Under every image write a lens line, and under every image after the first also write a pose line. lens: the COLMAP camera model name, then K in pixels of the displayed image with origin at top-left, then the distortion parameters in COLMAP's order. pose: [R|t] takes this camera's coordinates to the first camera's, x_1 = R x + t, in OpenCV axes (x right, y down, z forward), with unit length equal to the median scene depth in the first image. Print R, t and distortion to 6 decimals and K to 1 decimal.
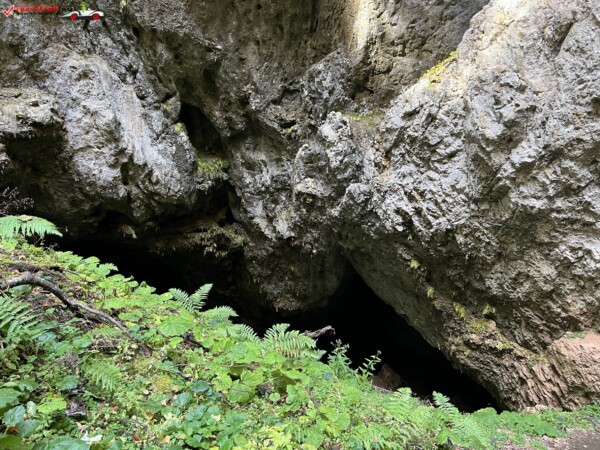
lens RADIAL K [[453.4, 0, 298.0], [0, 453.4, 227.3], [0, 0, 1]] dist [0.051197, -0.059273]
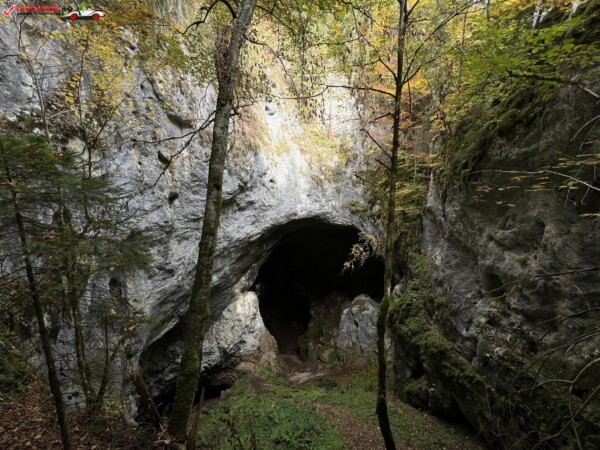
lens RADIAL K [[239.2, 0, 300.2], [0, 239.2, 226.1], [0, 0, 1]] dist [-0.001052, 0.000437]
pose [[0.289030, -0.193378, 0.937585, -1.403868], [0.269997, 0.956093, 0.113963, -1.344130], [-0.918457, 0.220206, 0.328551, -0.892707]]
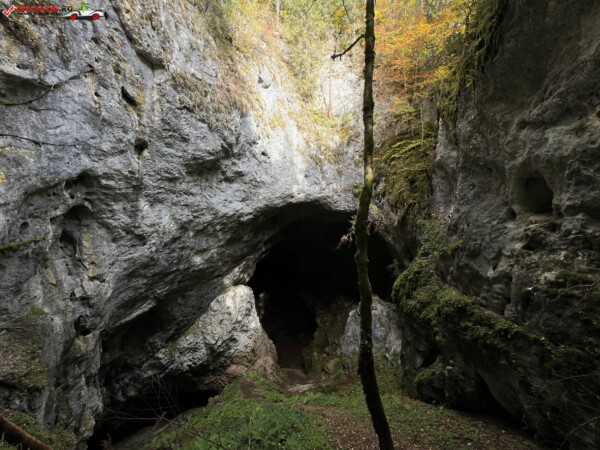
lens RADIAL K [[239.2, 0, 300.2], [0, 239.2, 226.1], [0, 0, 1]] dist [-0.001052, 0.000437]
pose [[0.340249, -0.119564, 0.932703, -1.214932], [0.269194, 0.962756, 0.025215, -0.976640], [-0.900980, 0.242498, 0.359762, -0.879505]]
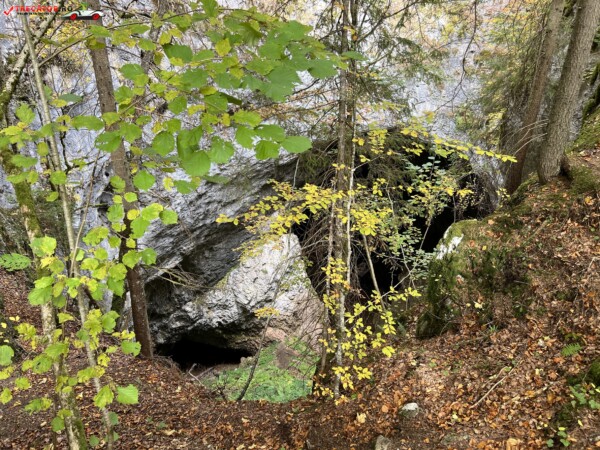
lens RADIAL K [[453.4, 0, 298.0], [0, 453.4, 227.3], [0, 0, 1]] dist [0.051197, -0.059273]
pose [[0.566802, -0.369397, 0.736398, -1.627046], [0.233356, 0.929224, 0.286511, -1.488570], [-0.790114, 0.009448, 0.612887, -1.486529]]
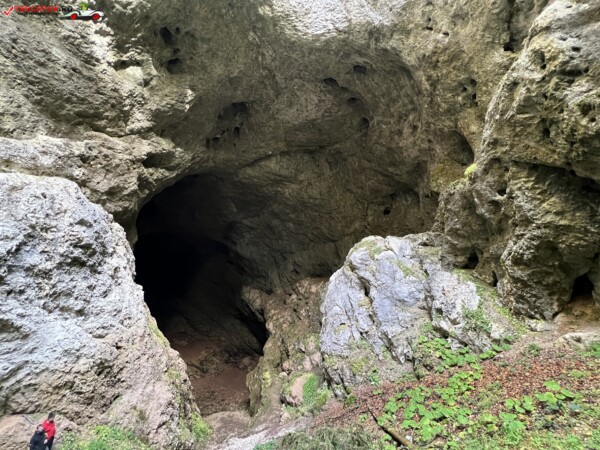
lens RADIAL K [[239.8, 0, 300.5], [0, 239.8, 226.3], [0, 0, 1]] dist [-0.000741, 0.000808]
pose [[0.127960, -0.011640, 0.991711, -0.035399], [0.287797, 0.957341, -0.025897, -0.075763], [-0.949104, 0.288726, 0.125851, -0.236172]]
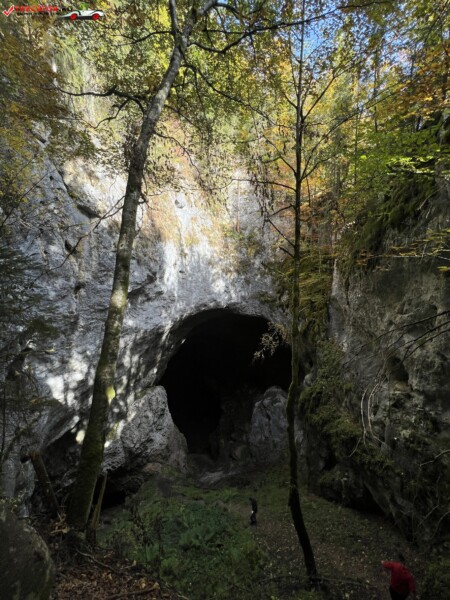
lens RADIAL K [[240.9, 0, 224.2], [0, 240.9, 300.1], [0, 0, 1]] dist [-0.000953, 0.000262]
pose [[0.233983, -0.122893, 0.964443, -1.419323], [0.274379, 0.960004, 0.055761, -1.325892], [-0.932721, 0.251576, 0.258343, -0.899564]]
